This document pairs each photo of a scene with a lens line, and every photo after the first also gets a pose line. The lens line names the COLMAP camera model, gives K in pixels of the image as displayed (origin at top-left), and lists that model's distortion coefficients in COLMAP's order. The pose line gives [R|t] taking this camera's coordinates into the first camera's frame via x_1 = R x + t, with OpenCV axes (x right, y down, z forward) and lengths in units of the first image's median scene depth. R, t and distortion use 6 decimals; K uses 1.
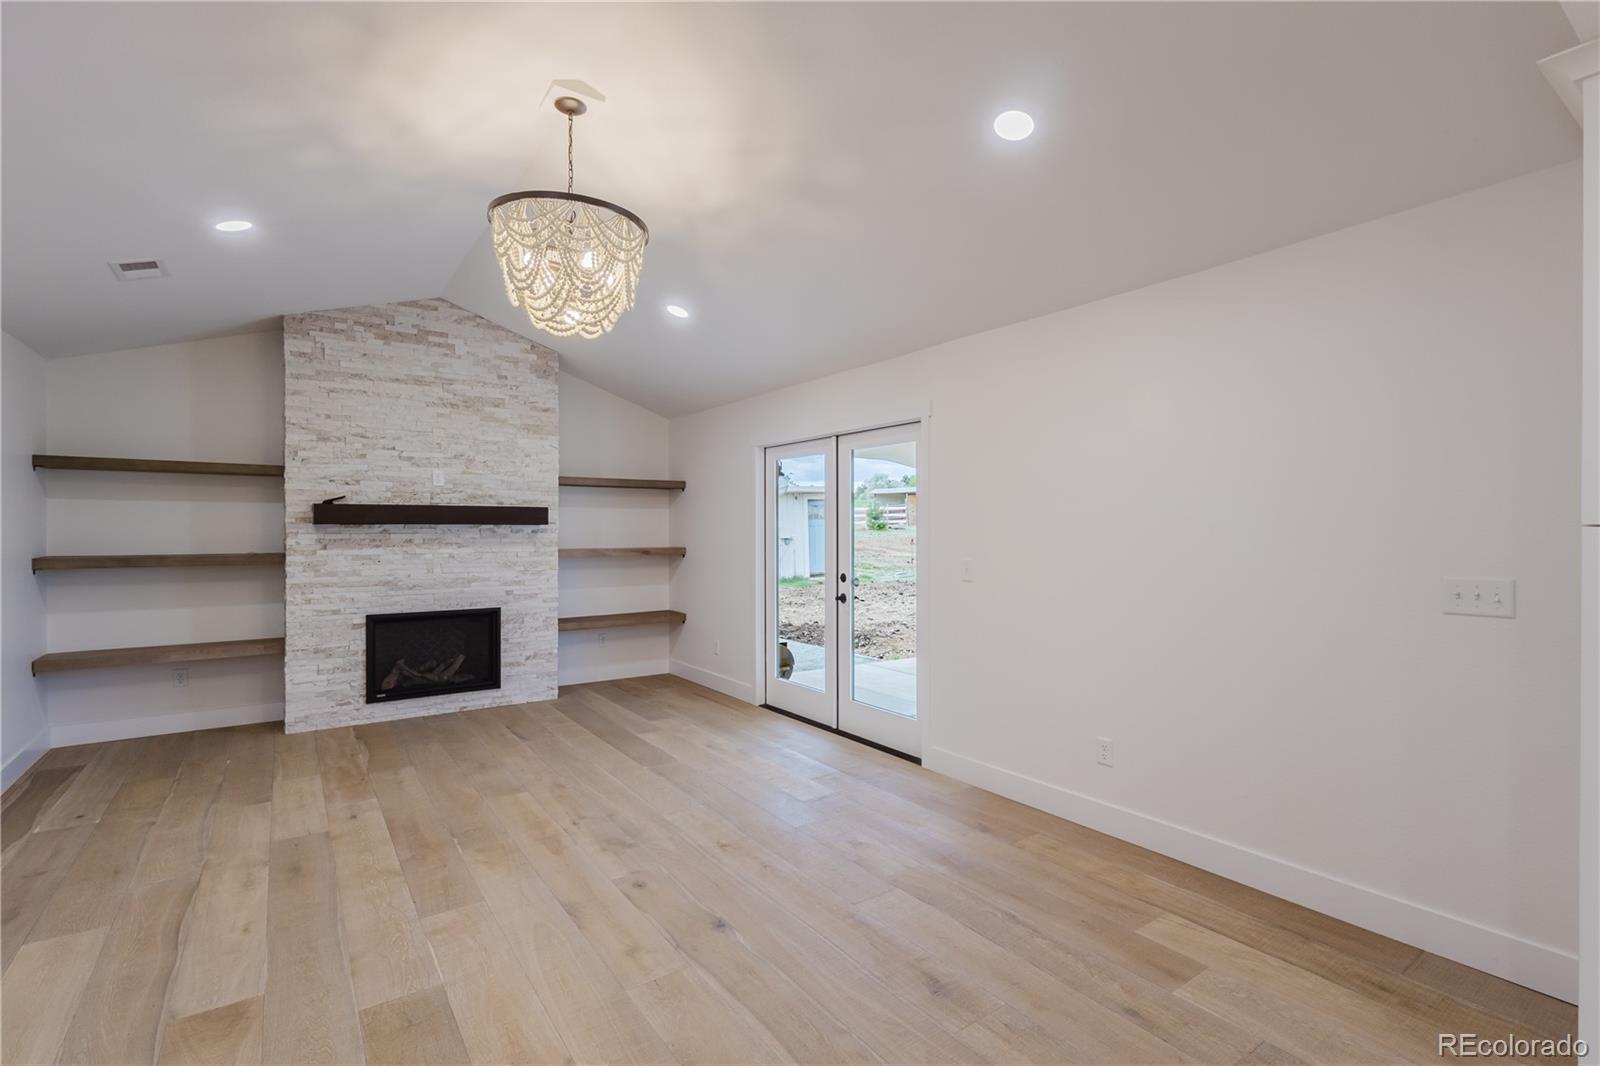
lens RADIAL K [[733.2, 0, 802.4], [0, 733.2, 532.7], [0, 0, 1]] dist [0.004495, -0.000345]
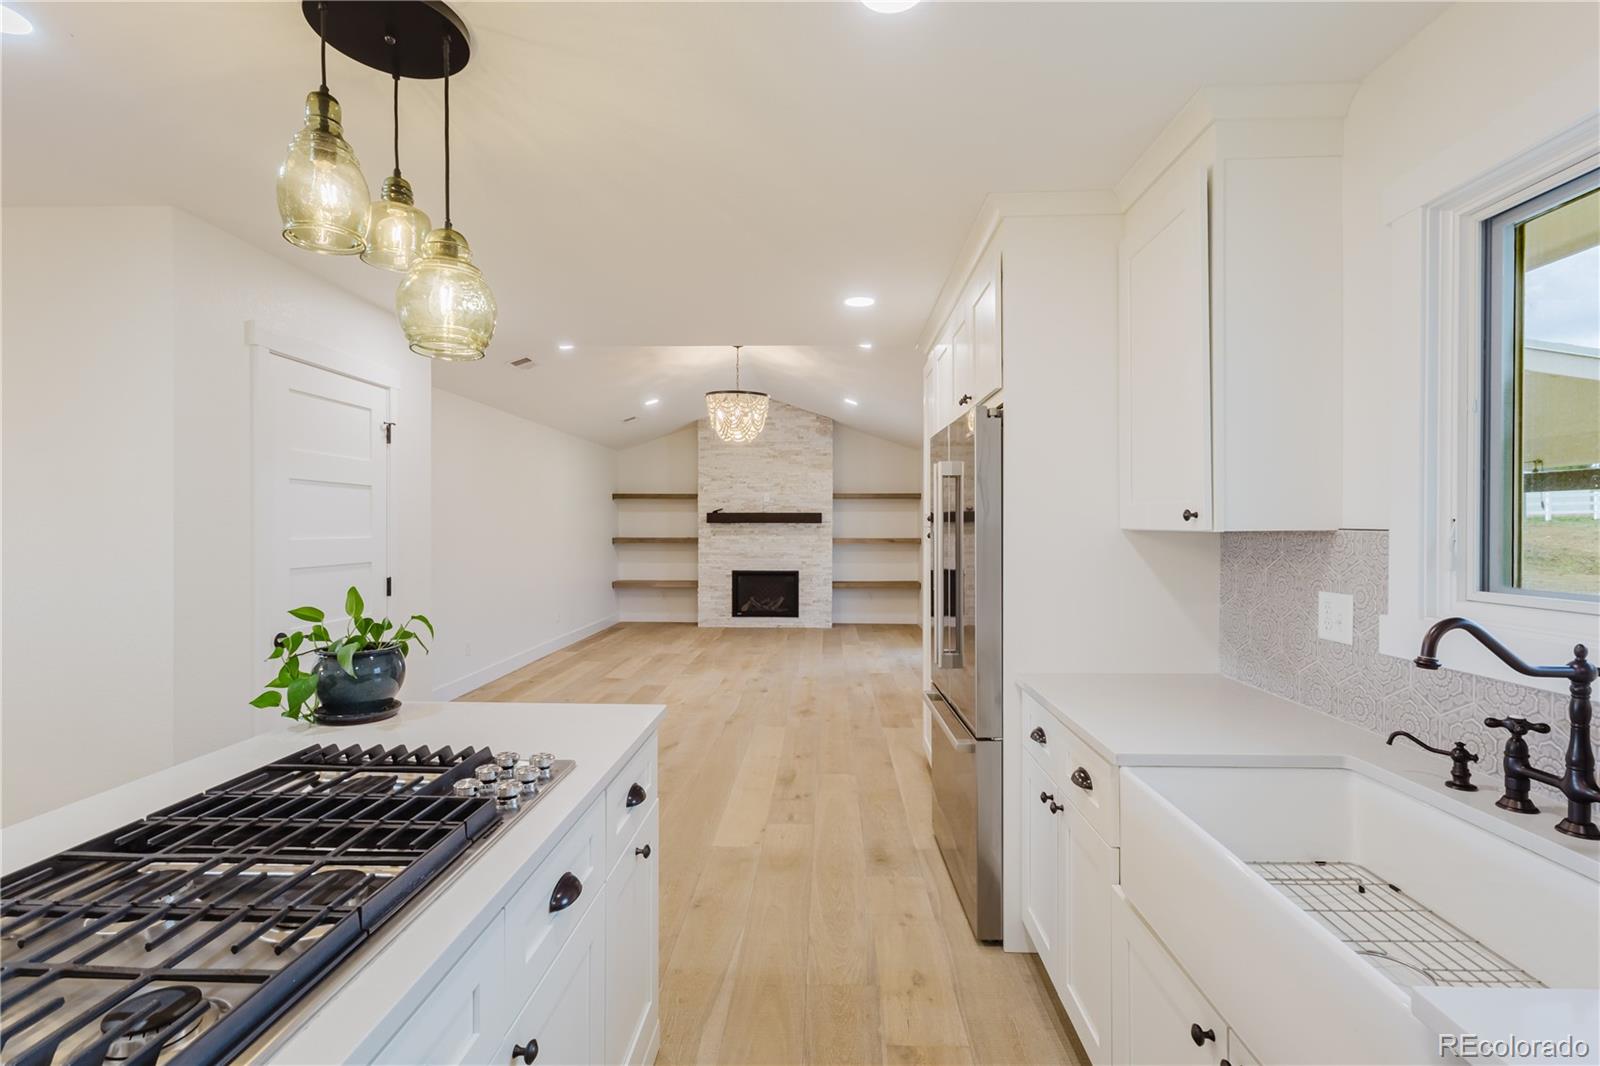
lens RADIAL K [[736.2, 0, 806.6], [0, 736.2, 529.6], [0, 0, 1]] dist [-0.000614, -0.000288]
pose [[0.799010, 0.005130, -0.601295, 0.696412], [-0.003921, 0.999987, 0.003322, -0.001490], [0.601304, -0.000297, 0.799020, -0.405297]]
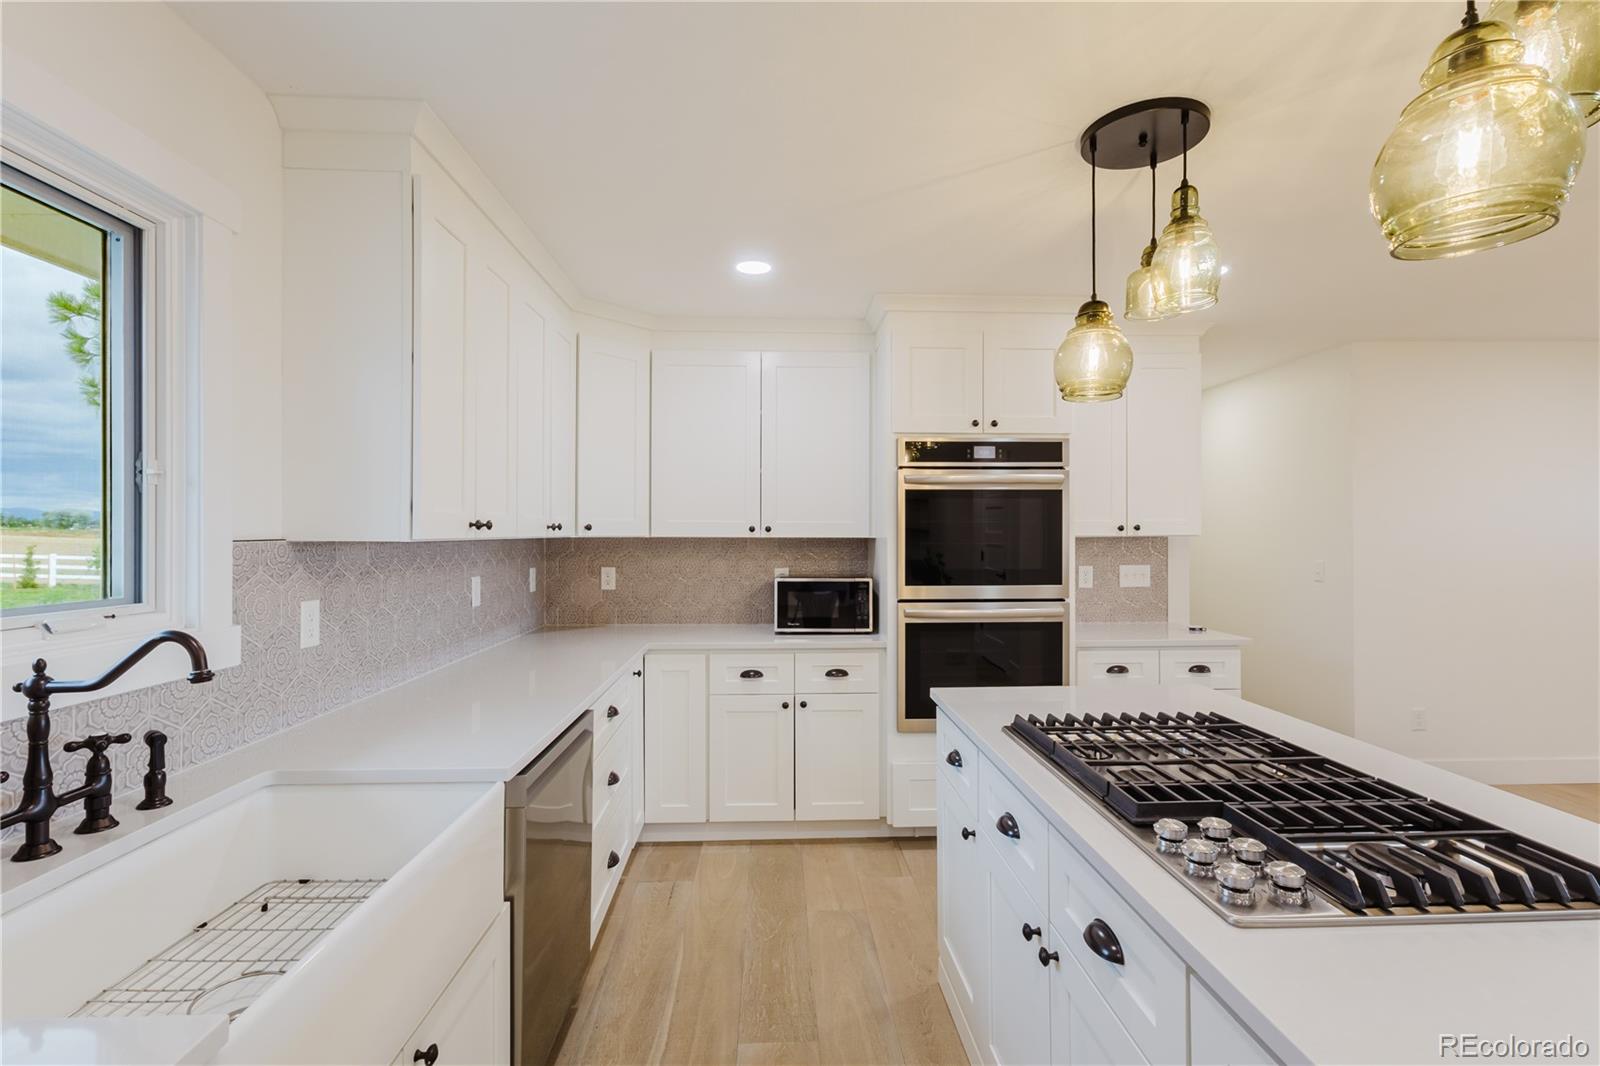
lens RADIAL K [[733.2, 0, 802.4], [0, 733.2, 532.7], [0, 0, 1]] dist [0.004495, -0.000345]
pose [[-0.837104, 0.007413, 0.546994, 0.454123], [0.005917, 0.999972, -0.004498, -0.001558], [-0.547012, -0.000529, -0.837124, -0.045992]]
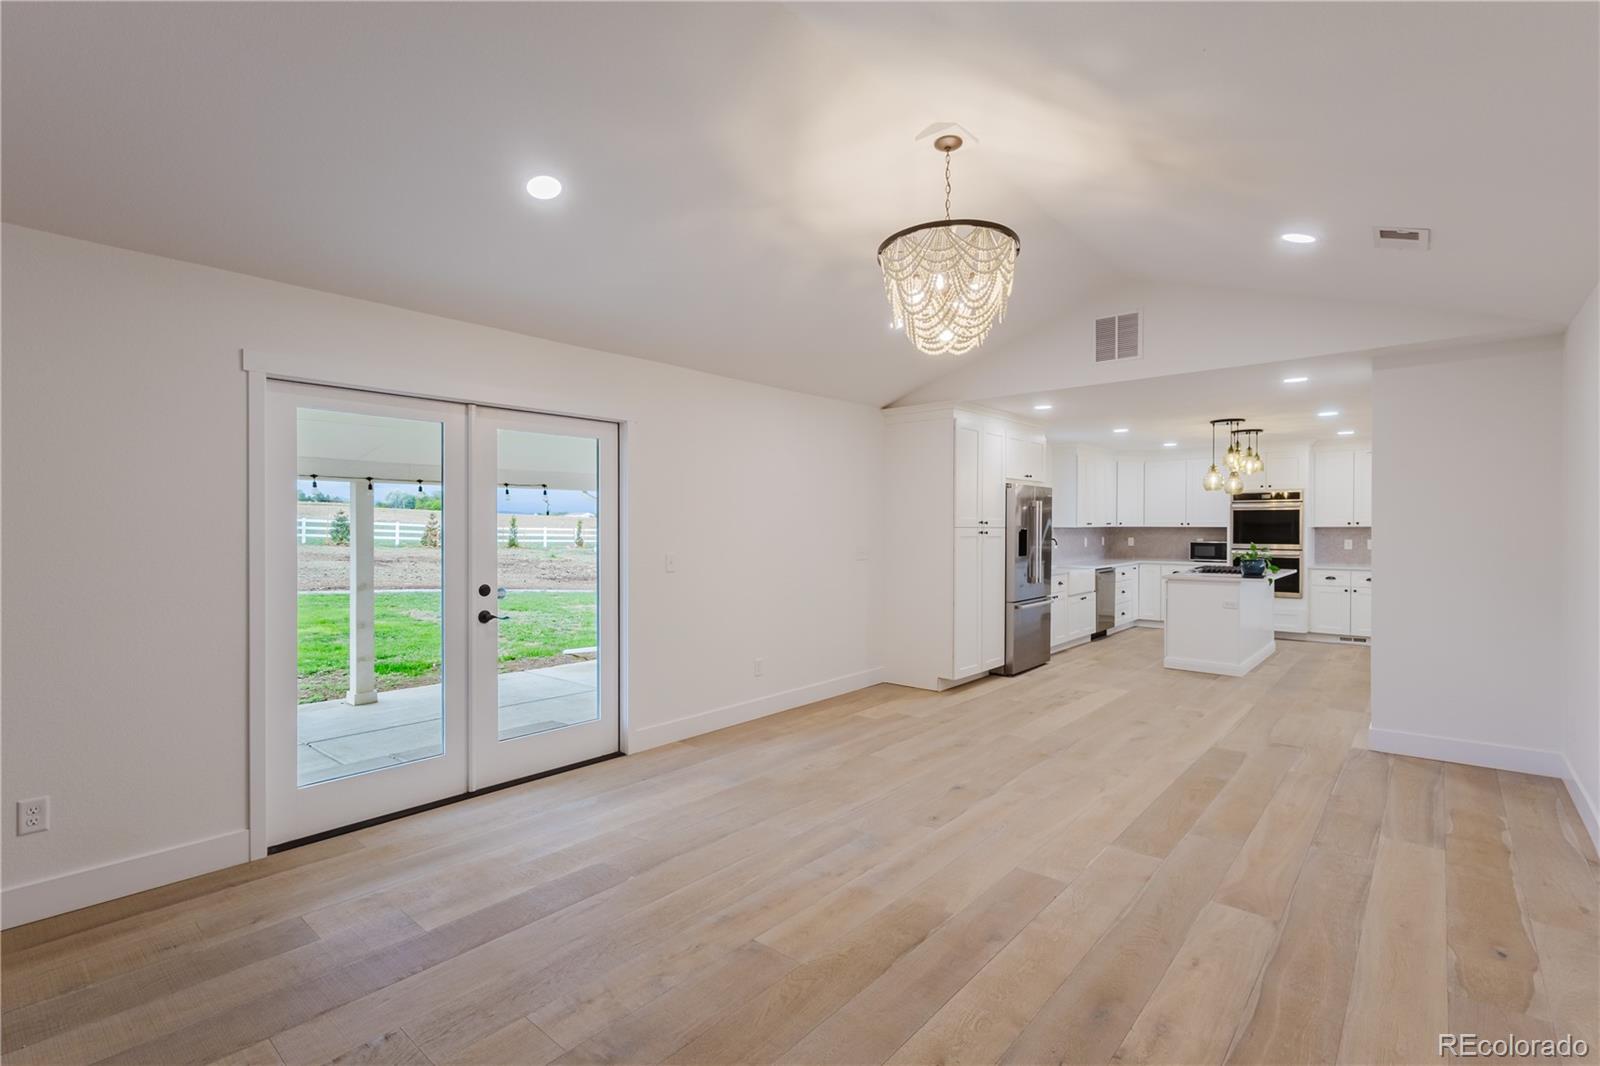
lens RADIAL K [[733.2, 0, 802.4], [0, 733.2, 532.7], [0, 0, 1]] dist [0.004495, -0.000345]
pose [[-0.238442, -0.005529, 0.971141, -0.727539], [0.004680, 0.999966, 0.006842, -0.003121], [-0.971146, 0.006176, -0.238408, 0.805781]]
